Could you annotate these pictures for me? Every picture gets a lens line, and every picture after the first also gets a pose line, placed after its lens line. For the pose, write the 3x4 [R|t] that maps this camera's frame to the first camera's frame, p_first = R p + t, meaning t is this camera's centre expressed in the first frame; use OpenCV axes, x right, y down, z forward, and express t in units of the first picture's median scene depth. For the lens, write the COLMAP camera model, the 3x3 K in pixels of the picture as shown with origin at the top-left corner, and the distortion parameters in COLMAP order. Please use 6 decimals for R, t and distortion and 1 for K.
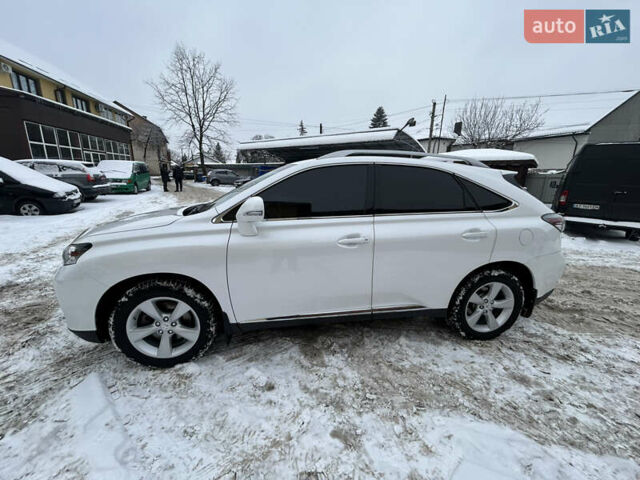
lens RADIAL K [[254.8, 0, 320.0], [0, 254.8, 240.0], [0, 0, 1]] dist [0.002143, -0.000908]
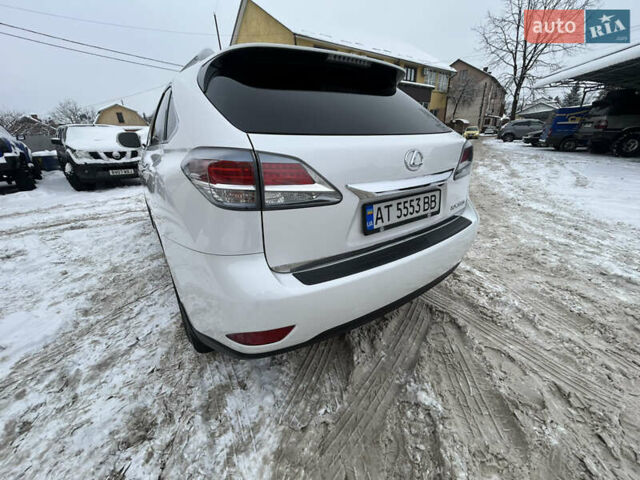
lens RADIAL K [[254.8, 0, 320.0], [0, 254.8, 240.0], [0, 0, 1]] dist [0.002143, -0.000908]
pose [[0.439006, 0.303757, -0.845580, 1.625385], [-0.175779, 0.951969, 0.250714, -0.123043], [0.881122, 0.038570, 0.471314, 1.197716]]
